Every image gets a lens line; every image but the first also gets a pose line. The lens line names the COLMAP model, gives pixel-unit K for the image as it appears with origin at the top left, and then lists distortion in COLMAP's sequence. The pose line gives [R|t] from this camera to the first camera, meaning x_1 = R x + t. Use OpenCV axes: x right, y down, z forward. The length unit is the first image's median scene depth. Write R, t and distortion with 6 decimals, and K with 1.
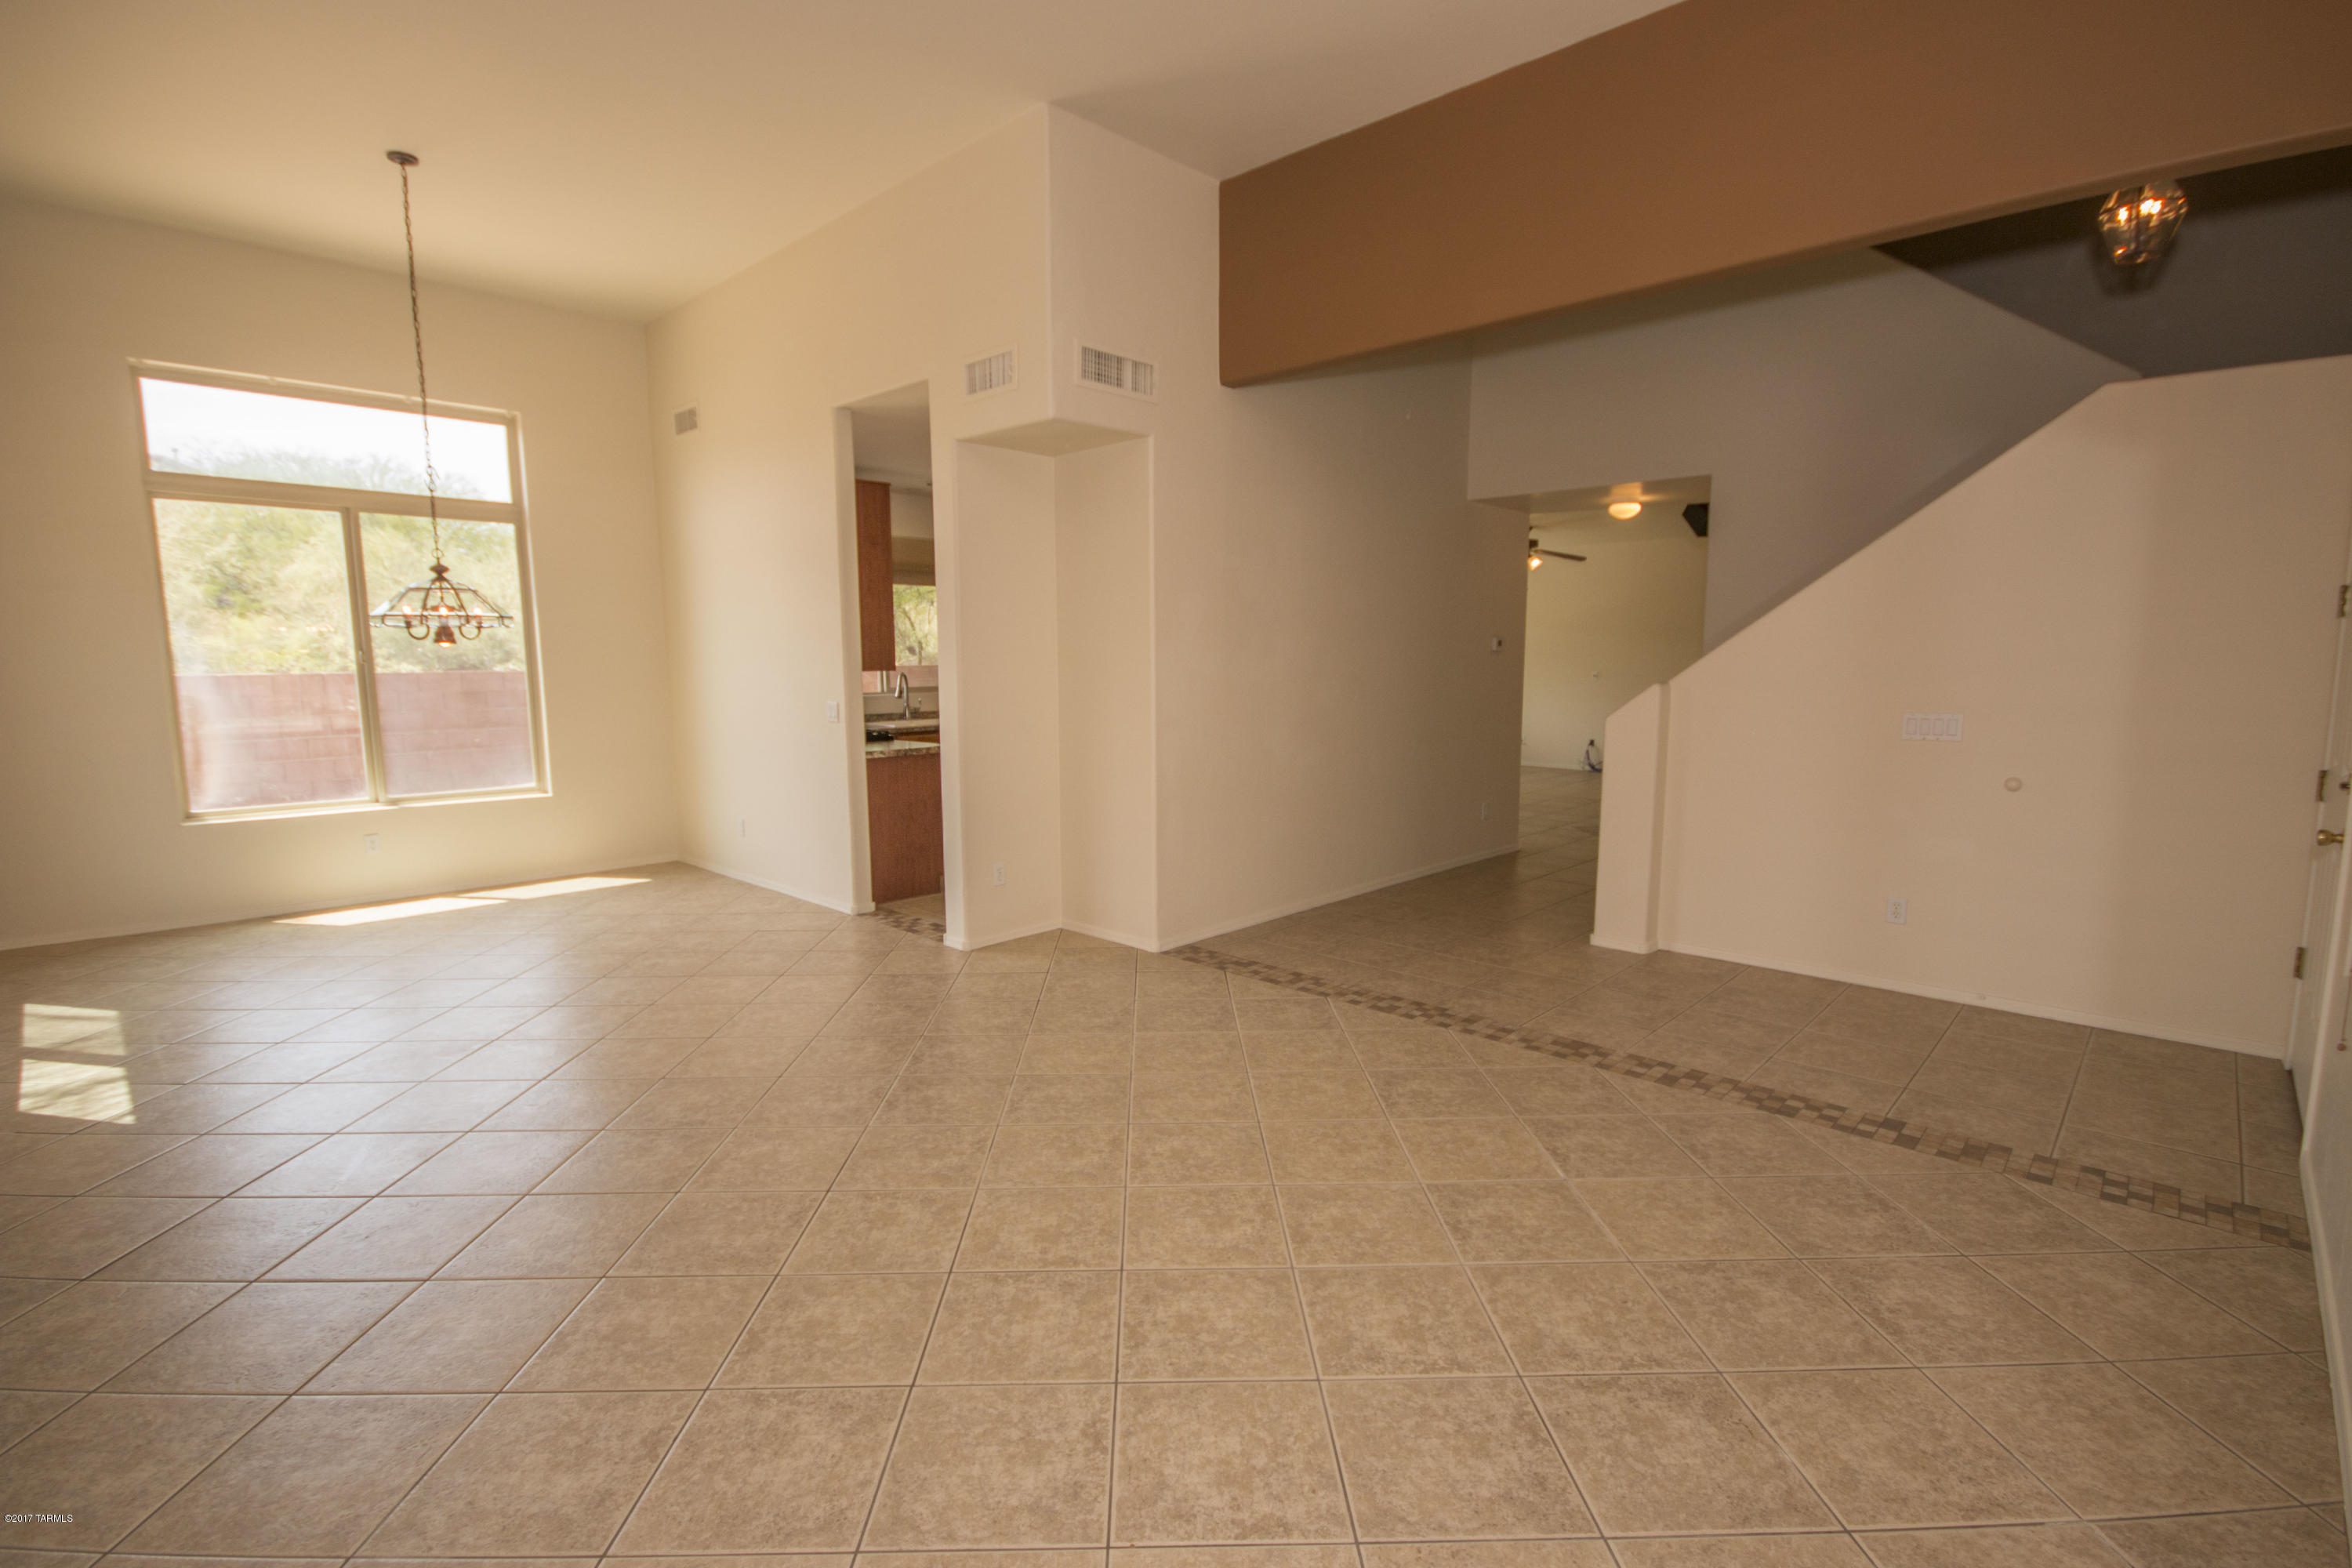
lens RADIAL K [[1076.5, 0, 1165.0], [0, 1076.5, 770.8], [0, 0, 1]] dist [0.005071, -0.008440]
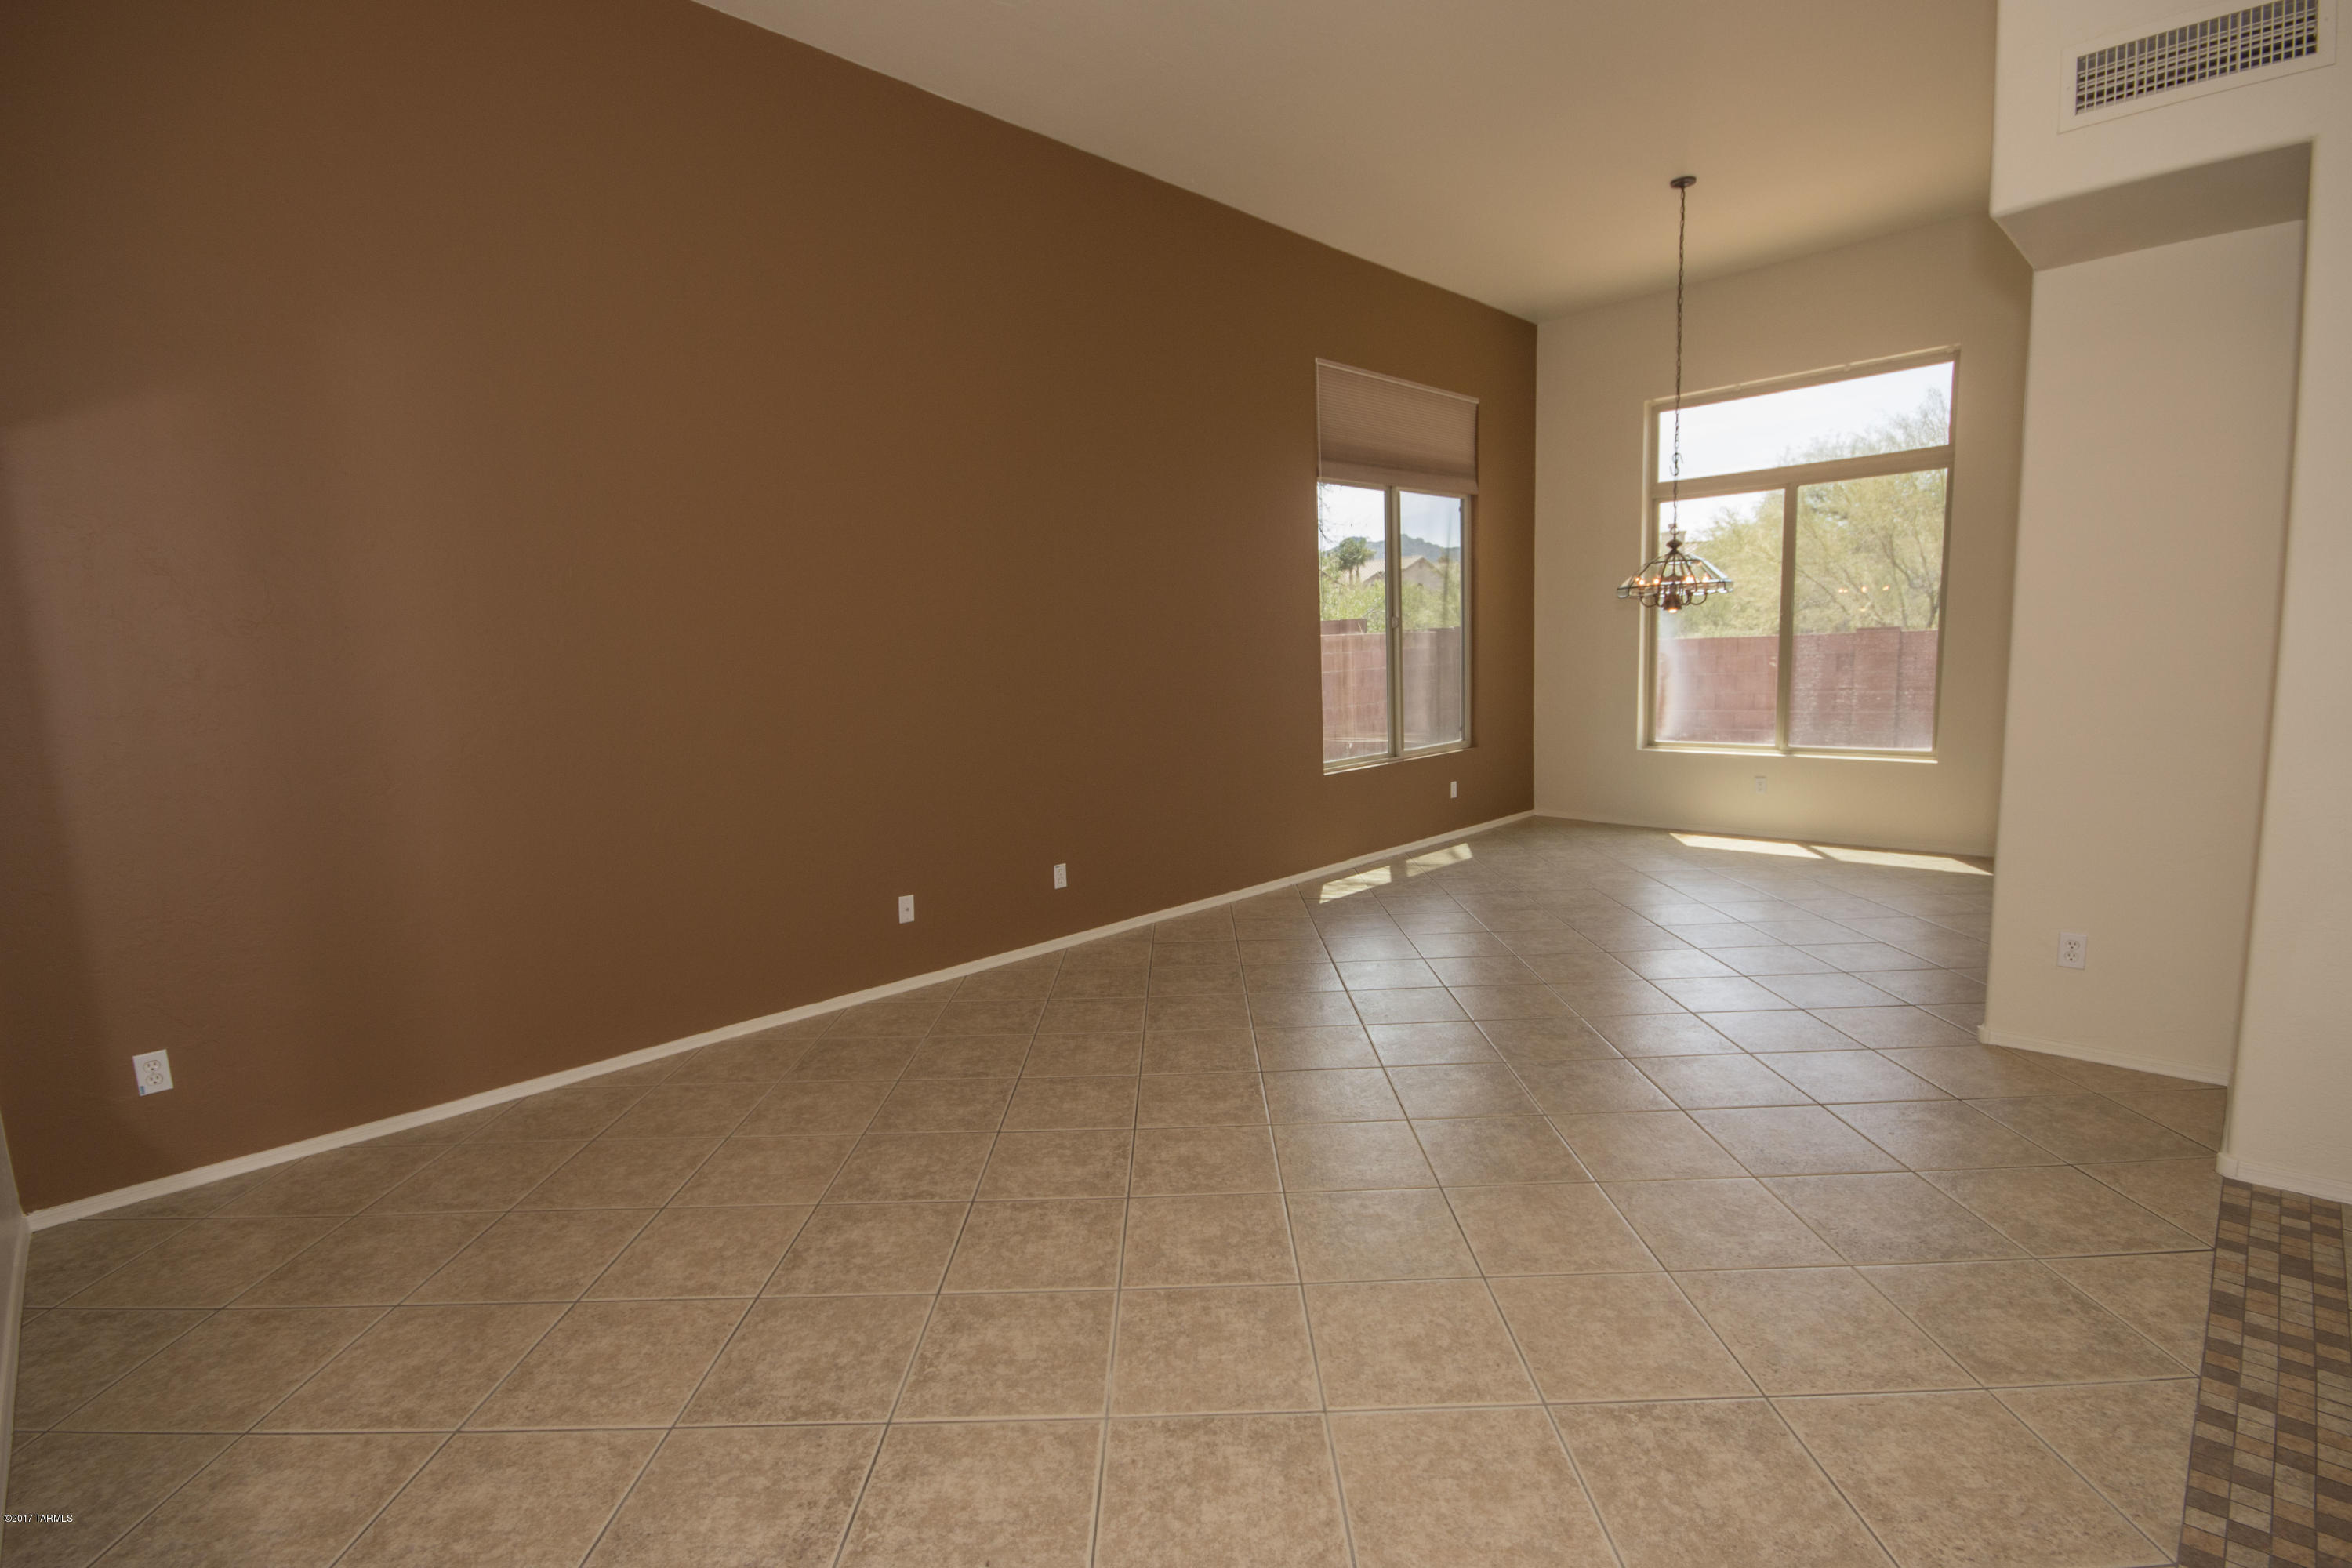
lens RADIAL K [[1076.5, 0, 1181.9], [0, 1076.5, 766.4], [0, 0, 1]] dist [0.005071, -0.008440]
pose [[-0.014264, 0.112412, -0.993559, 0.492135], [-0.066612, 0.991346, 0.113117, -0.049067], [0.997677, 0.067796, -0.006652, 0.508120]]
